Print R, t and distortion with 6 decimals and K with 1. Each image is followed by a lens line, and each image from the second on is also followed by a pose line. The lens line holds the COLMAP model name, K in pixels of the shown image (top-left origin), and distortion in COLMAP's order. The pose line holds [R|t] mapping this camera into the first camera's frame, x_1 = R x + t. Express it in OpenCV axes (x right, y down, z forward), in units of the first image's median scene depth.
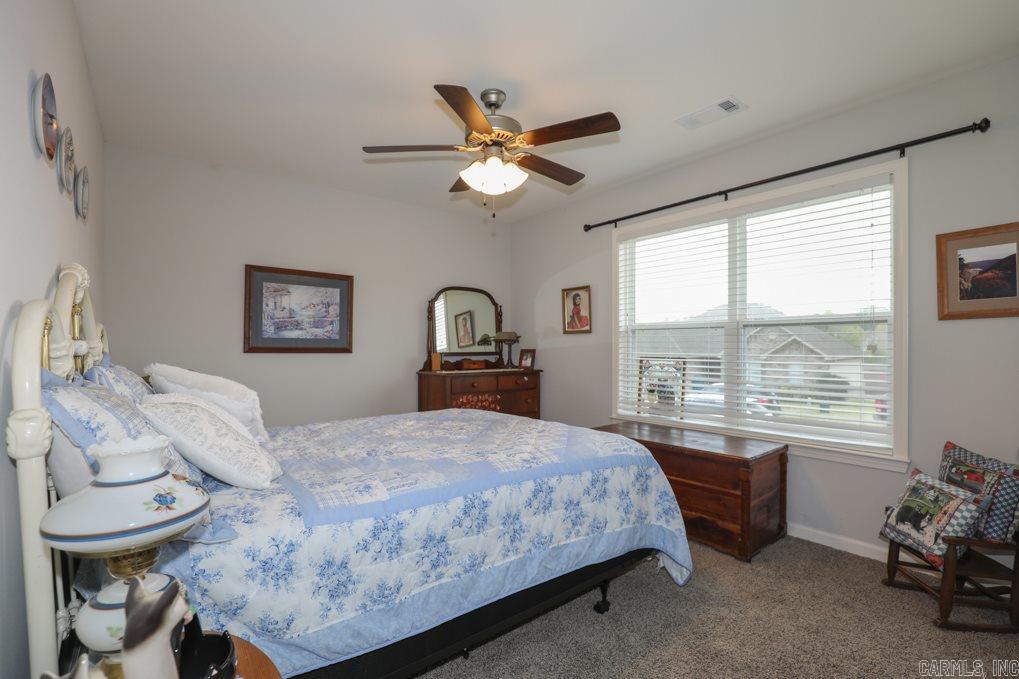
lens RADIAL K [[453.9, 0, 538.9], [0, 453.9, 344.7], [0, 0, 1]] dist [-0.002039, 0.000062]
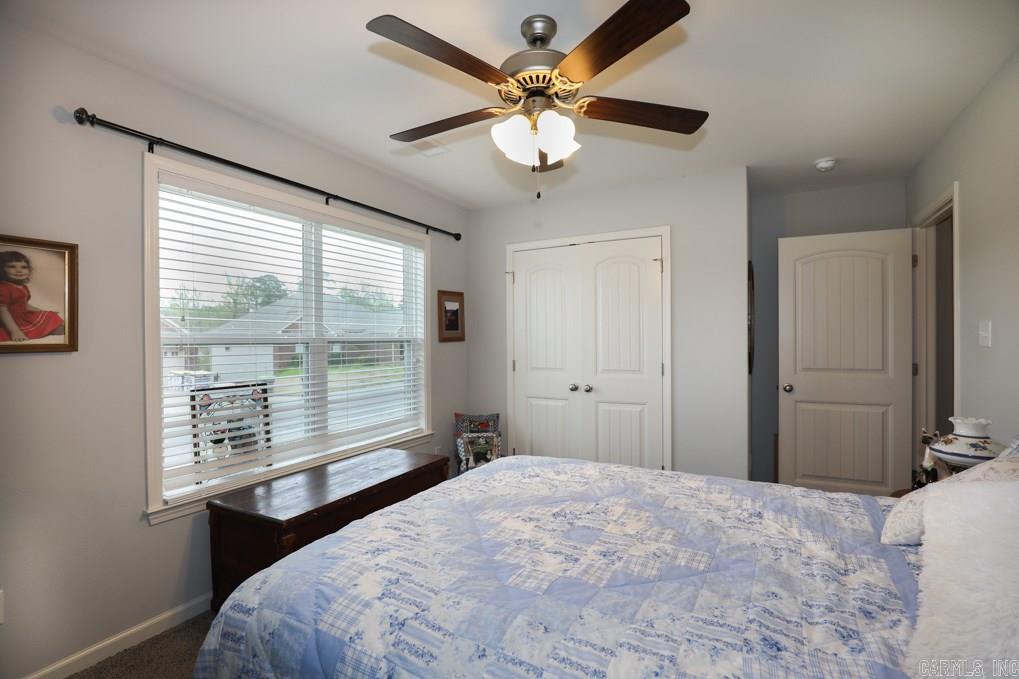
lens RADIAL K [[467.4, 0, 517.1], [0, 467.4, 341.1], [0, 0, 1]] dist [-0.027730, 0.000514]
pose [[-0.344361, -0.001977, 0.938835, -0.529005], [0.004393, 0.999983, 0.003717, -0.041638], [-0.938827, 0.005404, -0.344346, 0.864673]]
